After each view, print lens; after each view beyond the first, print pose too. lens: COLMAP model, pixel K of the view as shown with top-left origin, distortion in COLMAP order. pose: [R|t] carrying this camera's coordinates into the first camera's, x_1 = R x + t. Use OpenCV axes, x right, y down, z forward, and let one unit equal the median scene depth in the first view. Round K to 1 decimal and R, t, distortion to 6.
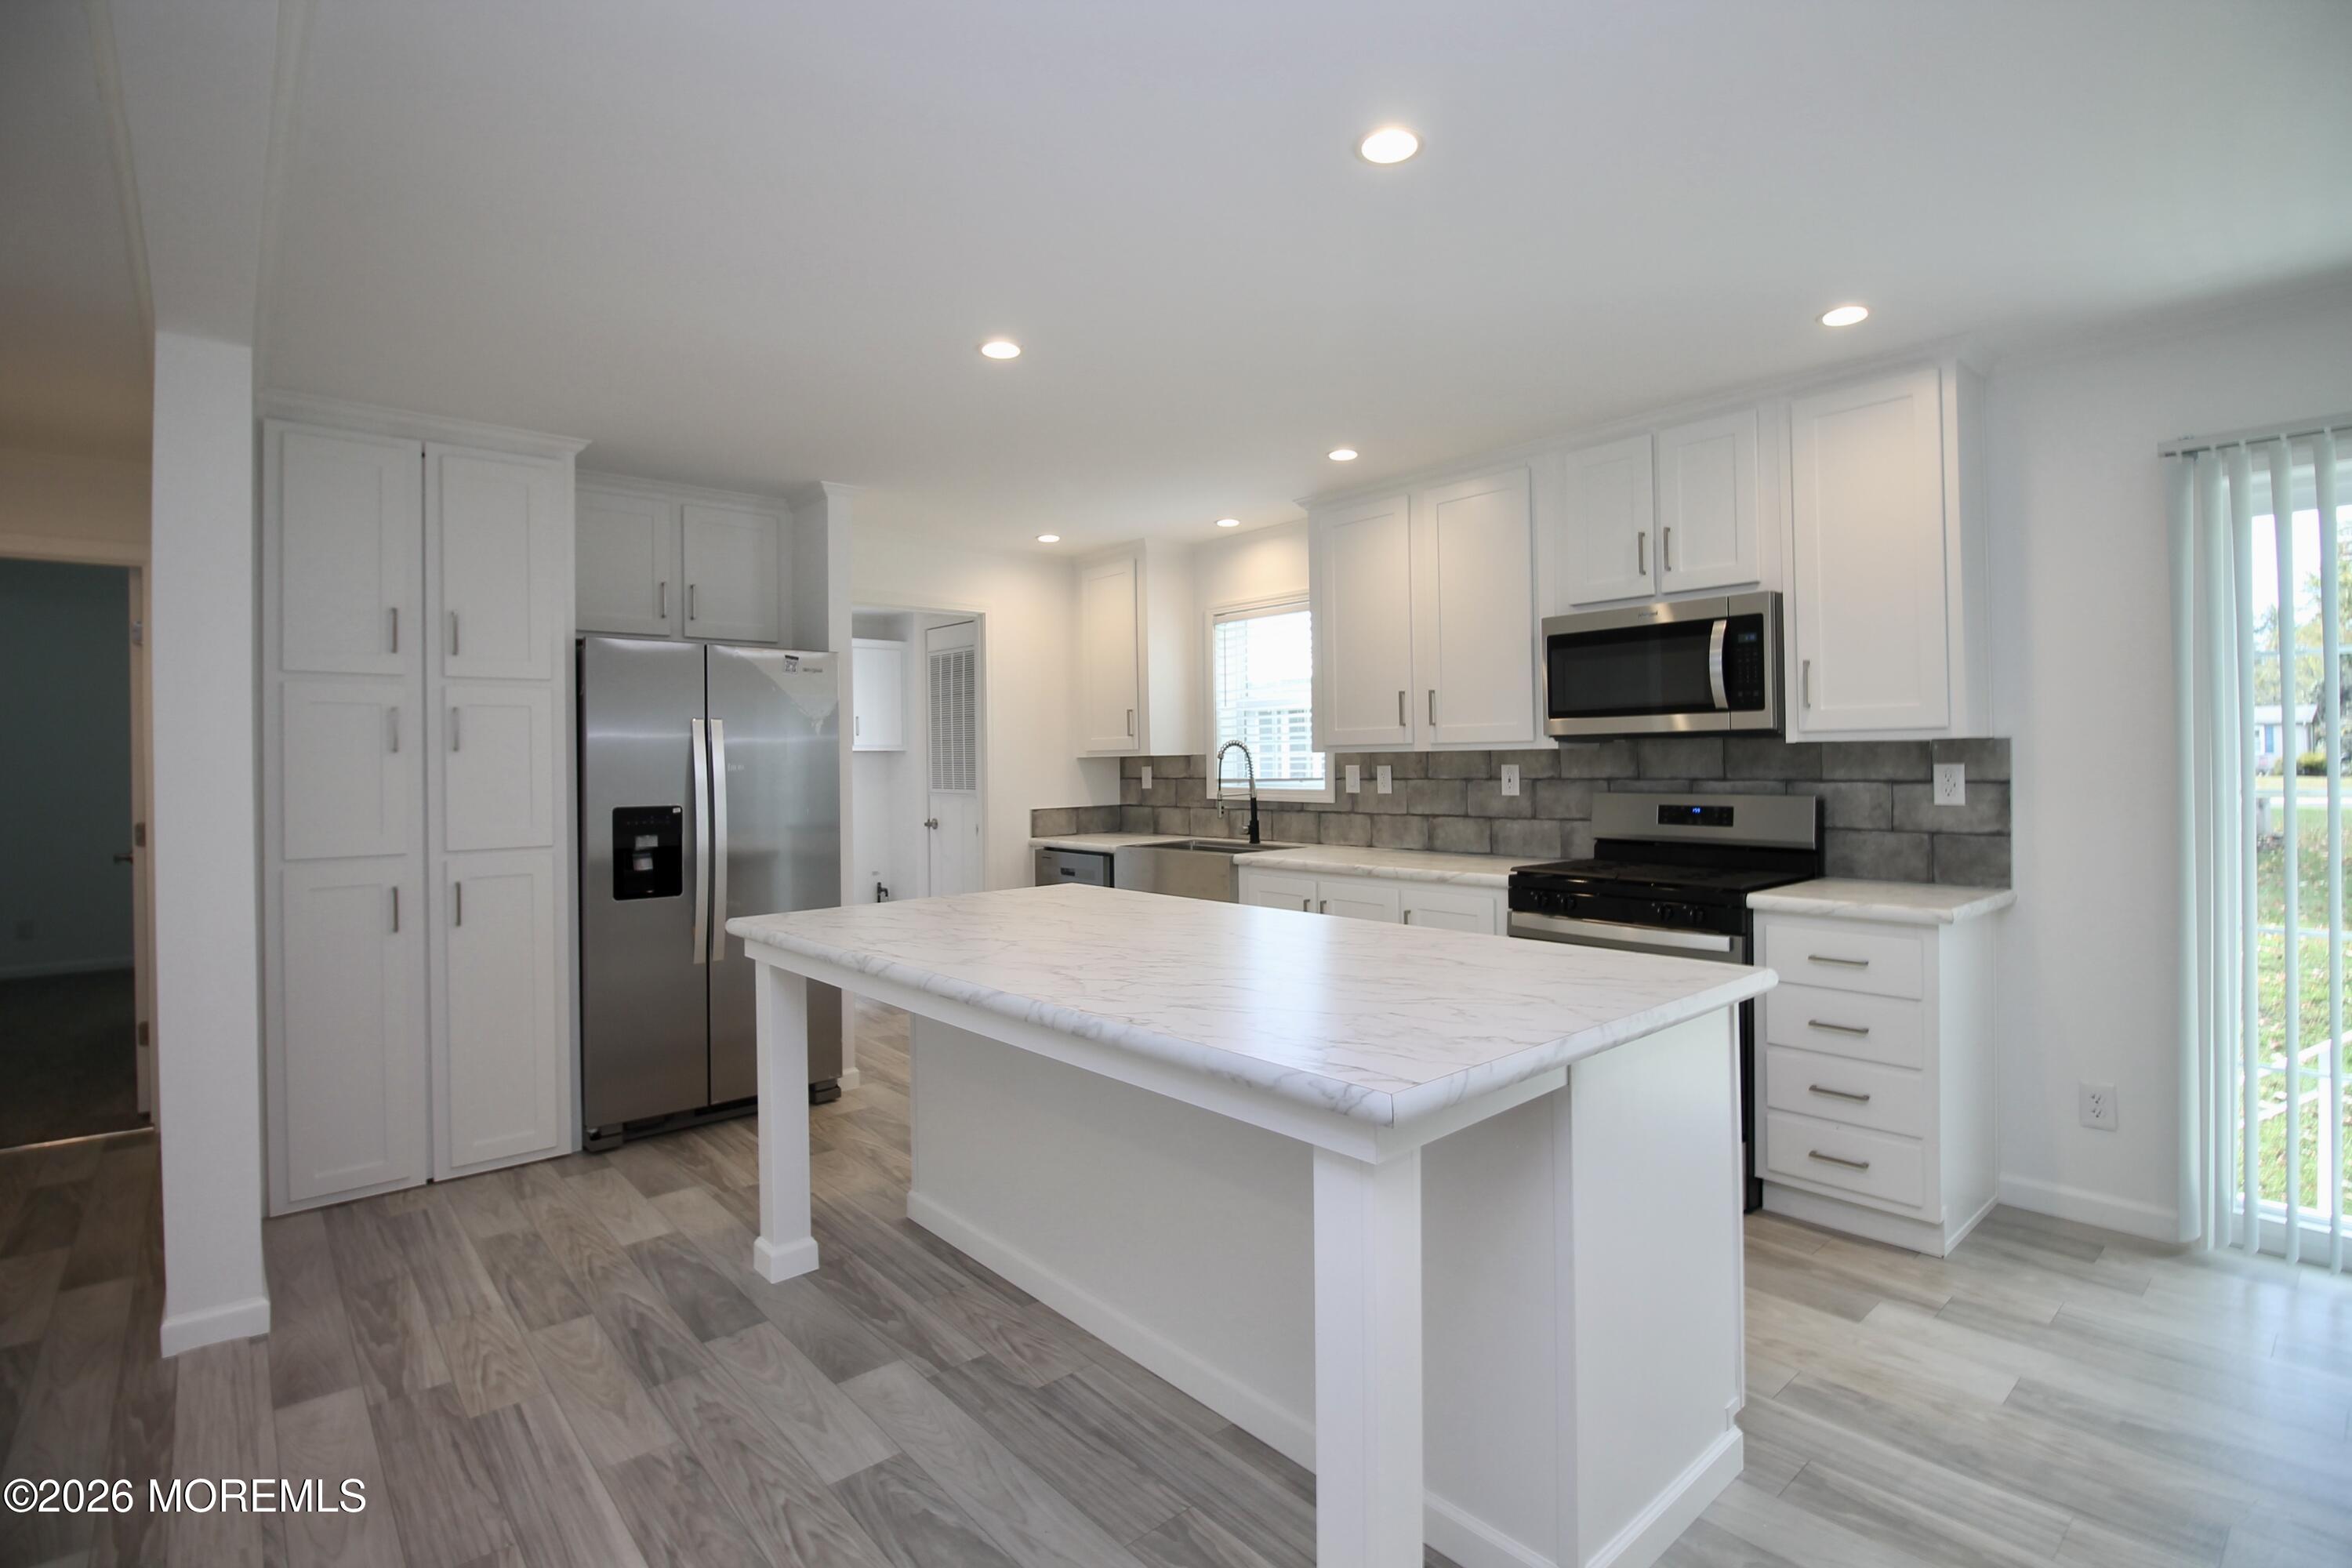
lens RADIAL K [[1103.7, 0, 1180.4], [0, 1103.7, 756.8], [0, 0, 1]] dist [-0.001663, -0.011388]
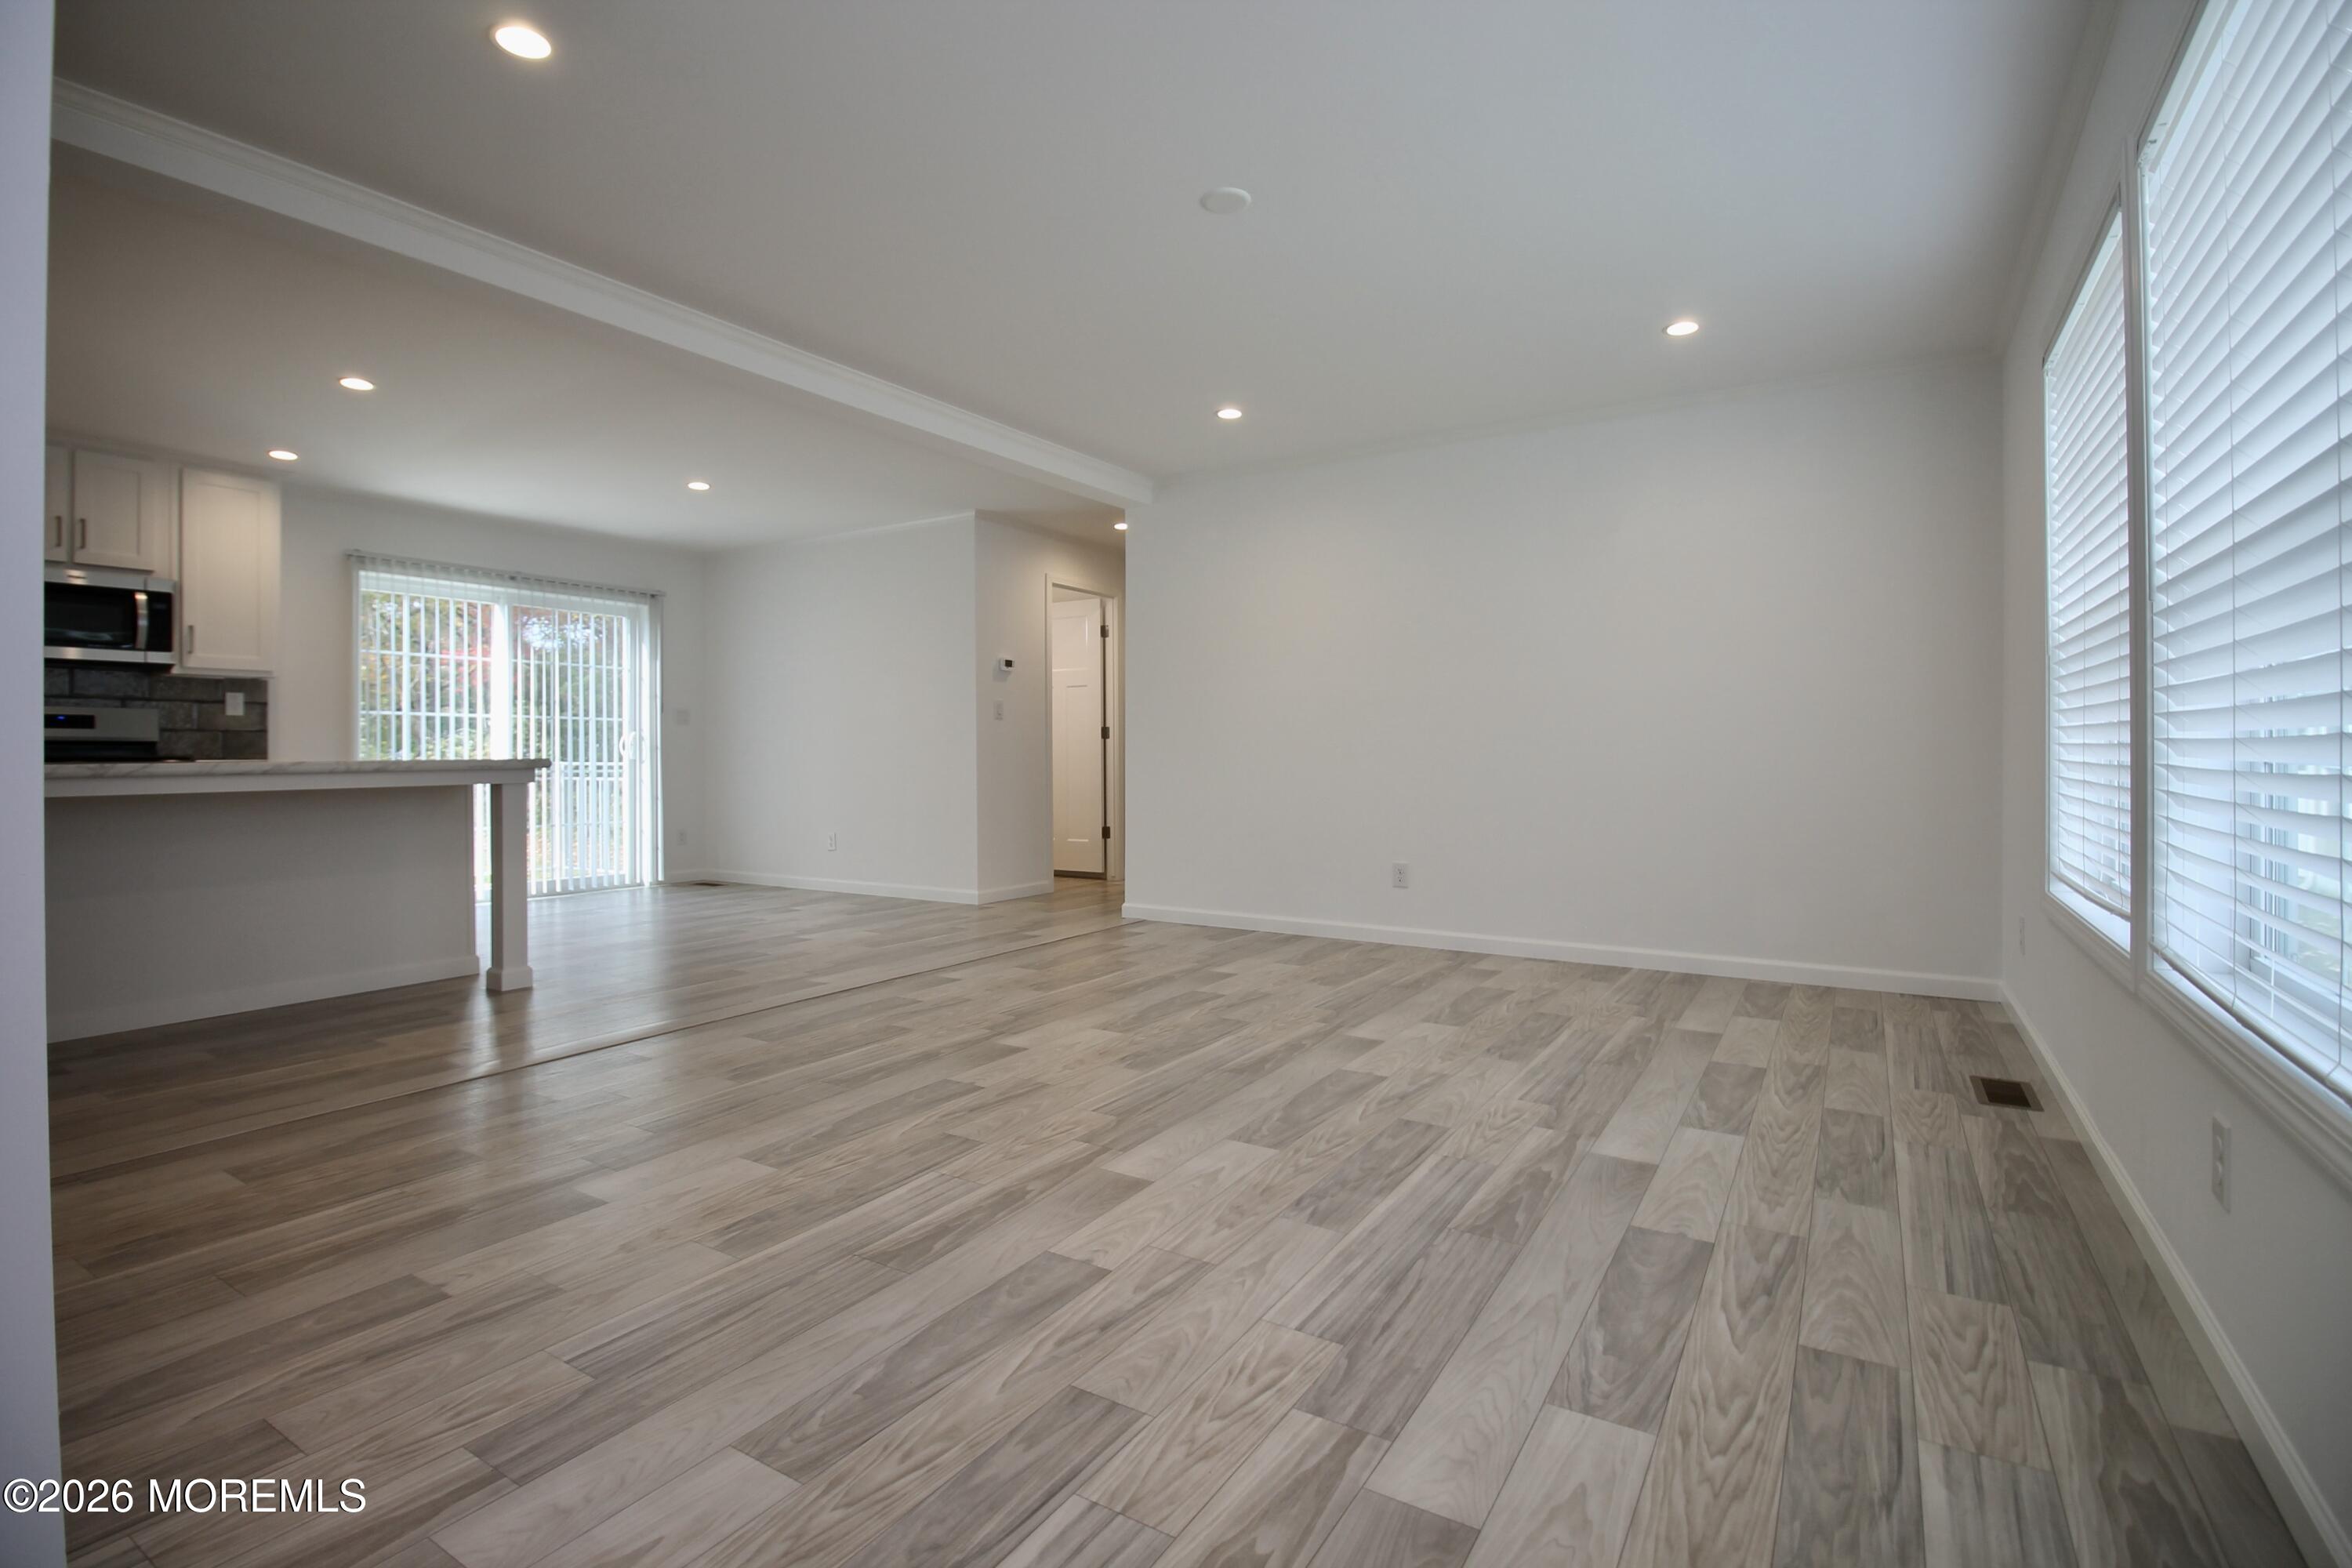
lens RADIAL K [[1103.7, 0, 1162.6], [0, 1103.7, 772.8], [0, 0, 1]] dist [-0.001663, -0.011388]
pose [[-0.279883, -0.002936, 0.960030, -1.185333], [0.001510, 0.999993, 0.003498, 0.109181], [-0.960033, 0.002428, -0.279876, 0.035742]]
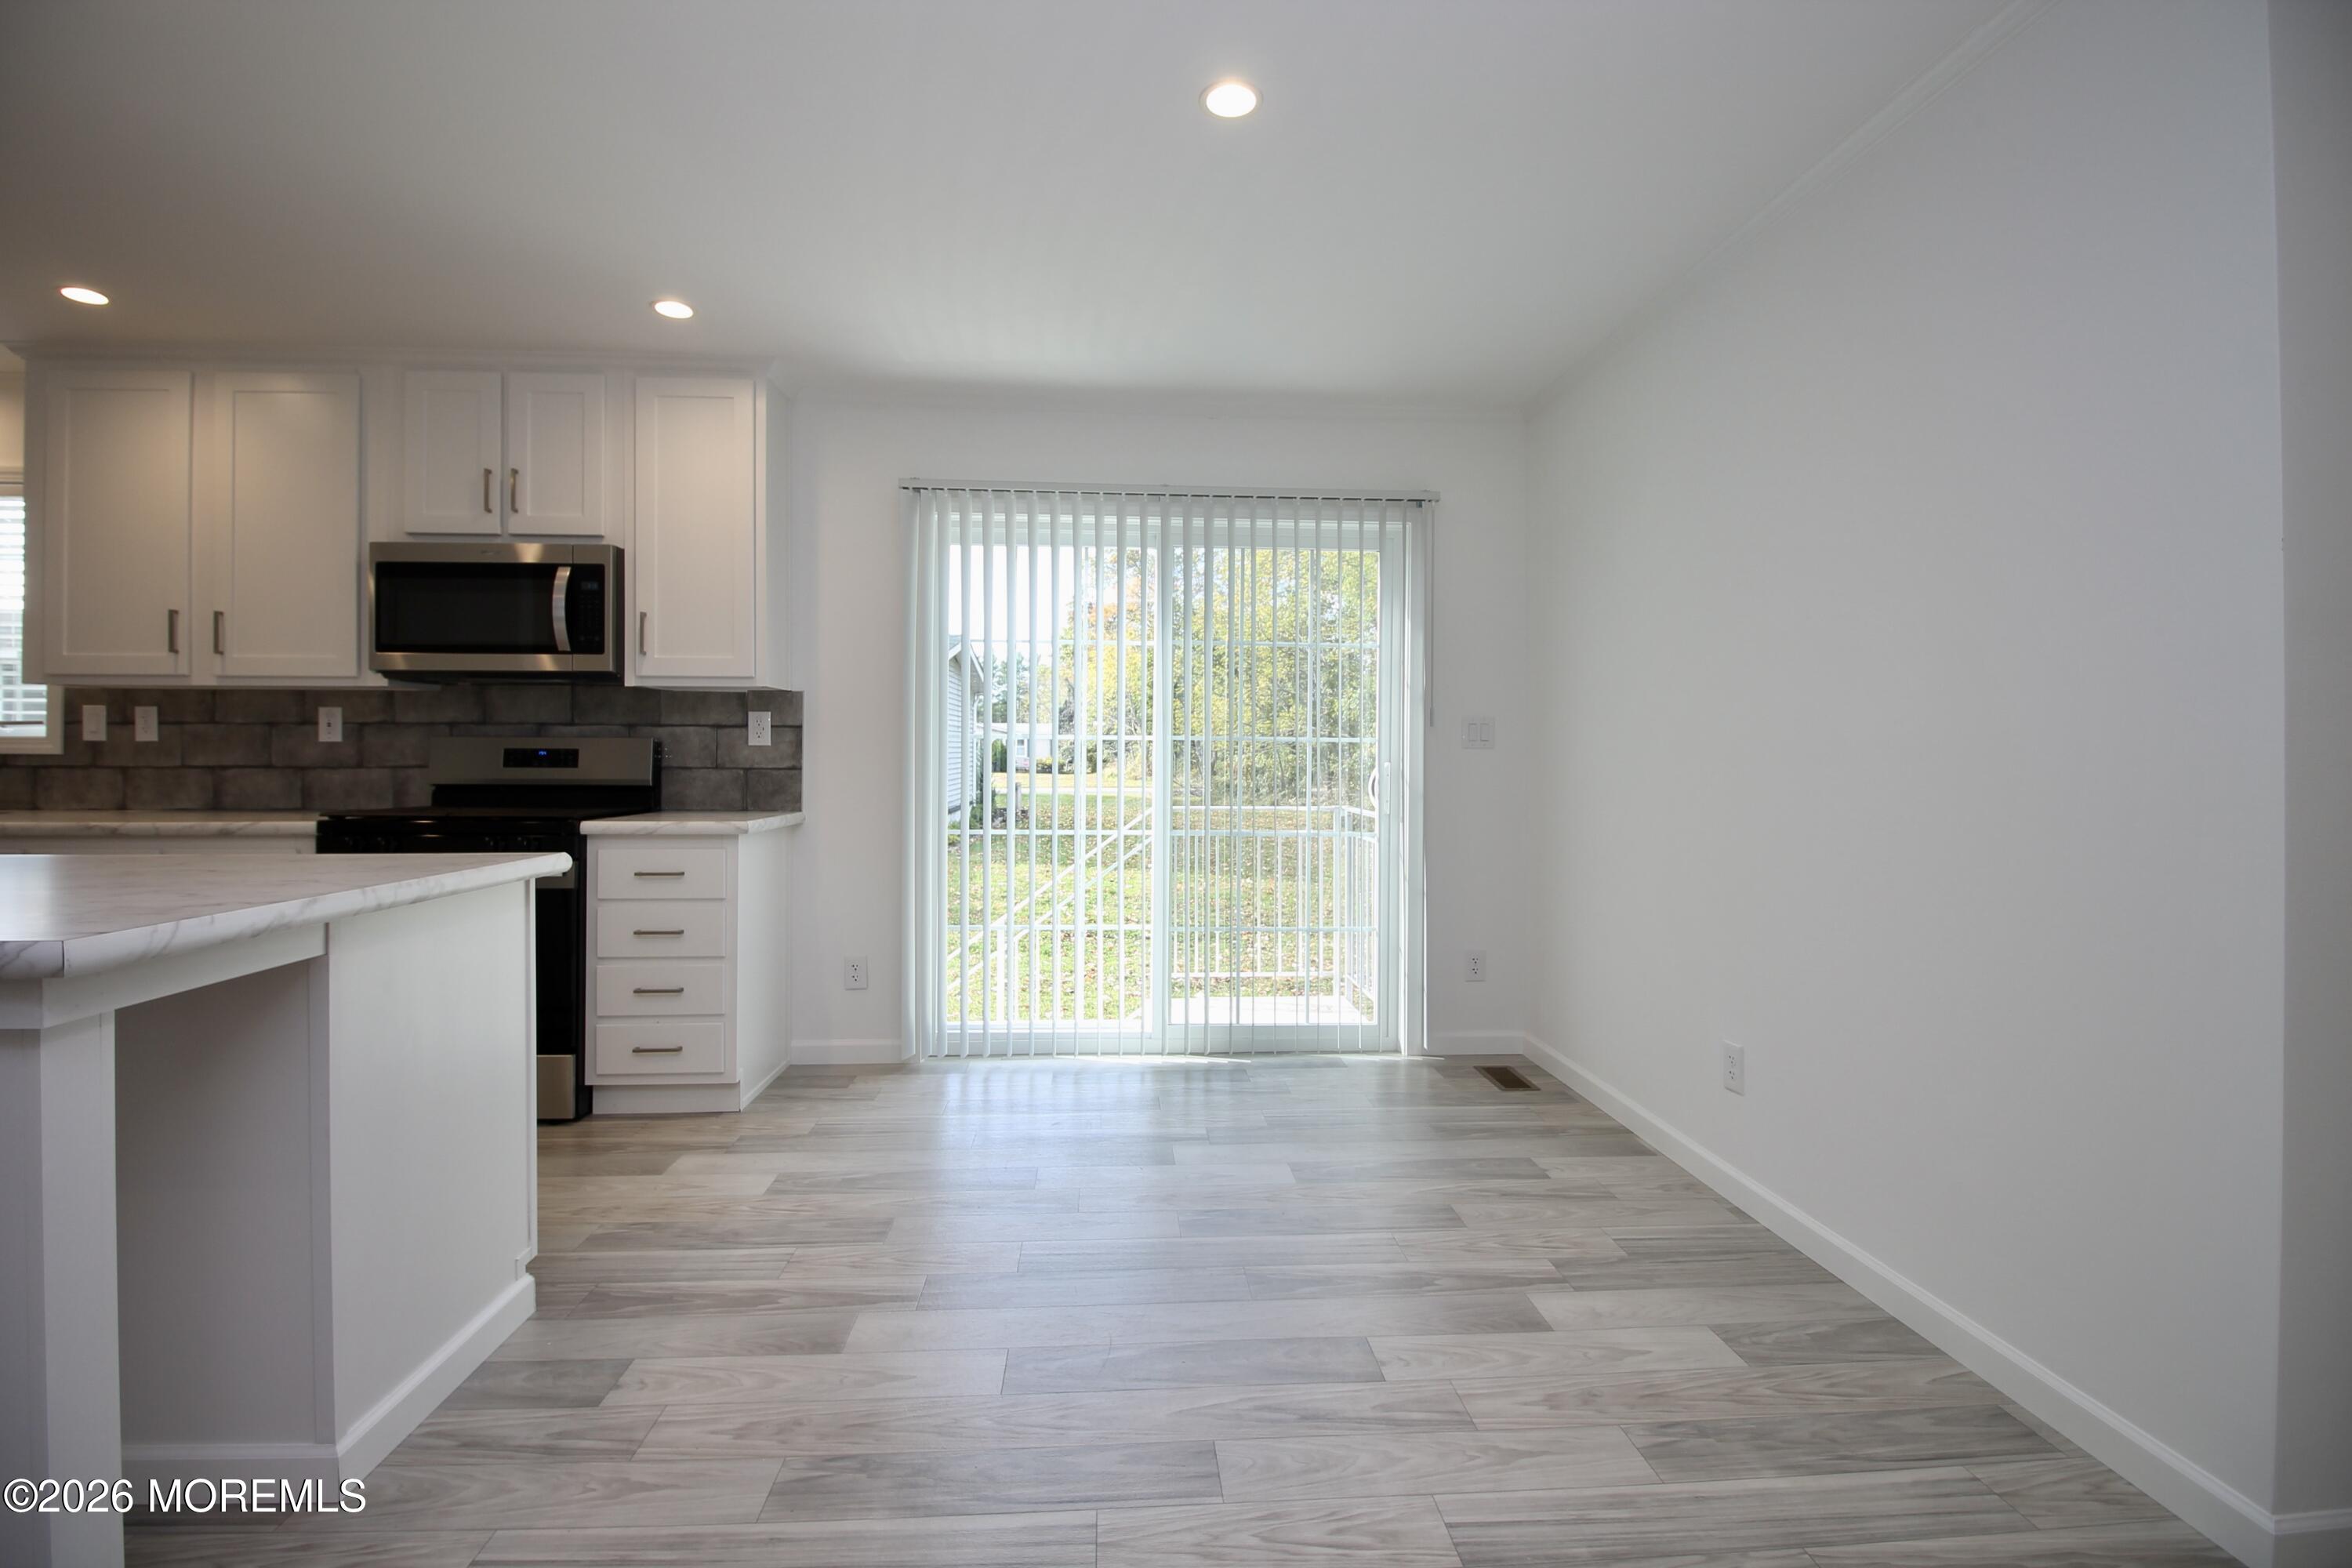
lens RADIAL K [[1103.7, 0, 1186.7], [0, 1103.7, 754.2], [0, 0, 1]] dist [-0.001663, -0.011388]
pose [[0.602181, 0.016335, 0.798192, 0.010487], [-0.014895, 0.999847, -0.009225, 0.047100], [-0.798221, -0.006334, 0.602332, -0.088534]]
